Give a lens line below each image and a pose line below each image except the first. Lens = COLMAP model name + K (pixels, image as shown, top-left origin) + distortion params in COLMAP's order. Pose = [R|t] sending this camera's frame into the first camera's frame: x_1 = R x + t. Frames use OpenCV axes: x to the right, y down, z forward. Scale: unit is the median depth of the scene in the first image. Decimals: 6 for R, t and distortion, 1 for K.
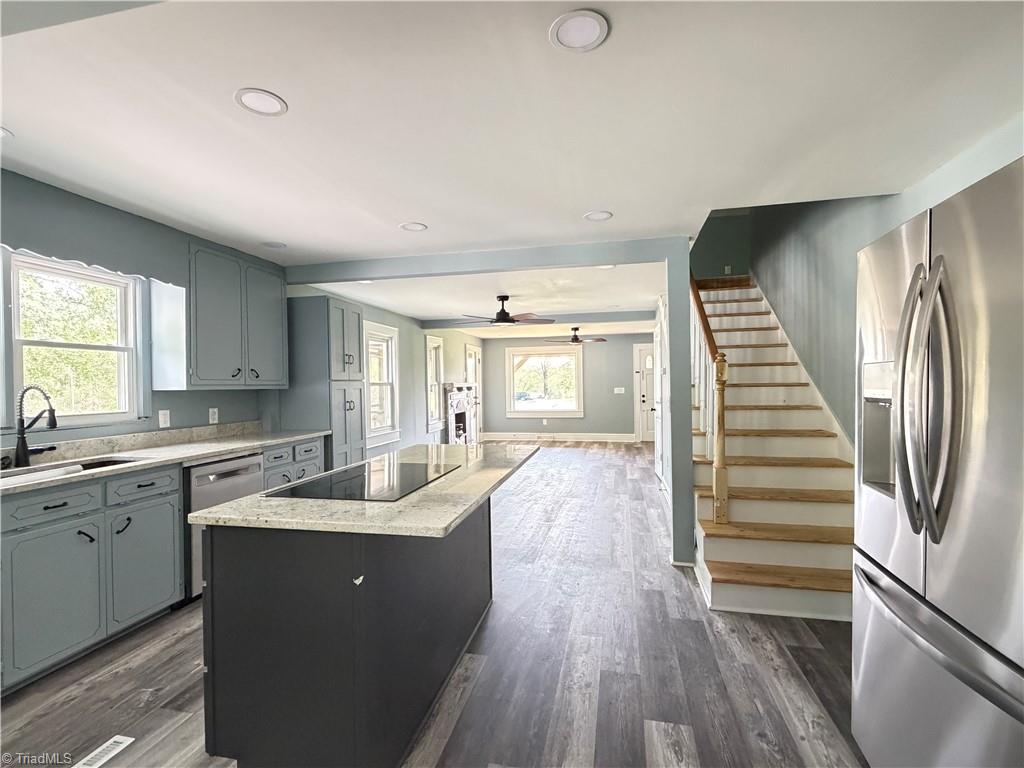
lens RADIAL K [[487.1, 0, 508.5], [0, 487.1, 389.0], [0, 0, 1]] dist [0.011974, -0.001403]
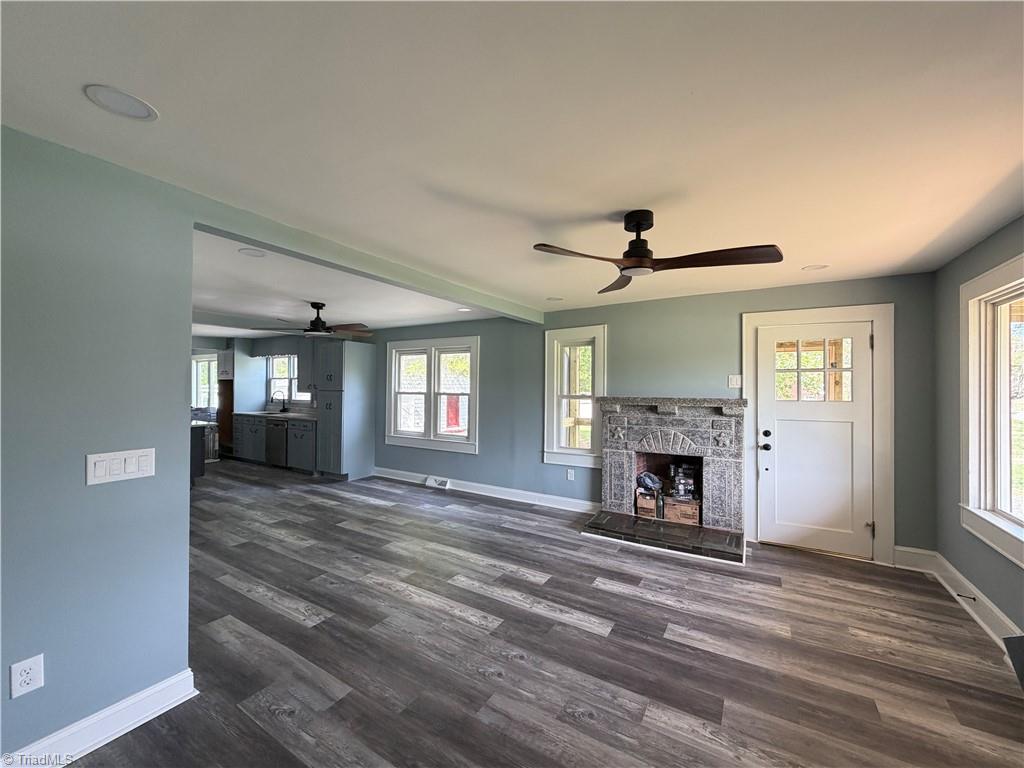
lens RADIAL K [[408.1, 0, 509.7], [0, 408.1, 384.8], [0, 0, 1]] dist [-0.000620, -0.000217]
pose [[-0.323518, 0.008969, -0.946179, 1.028321], [-0.011264, 0.999848, 0.013329, -0.083283], [0.946155, 0.014970, -0.323368, 2.699095]]
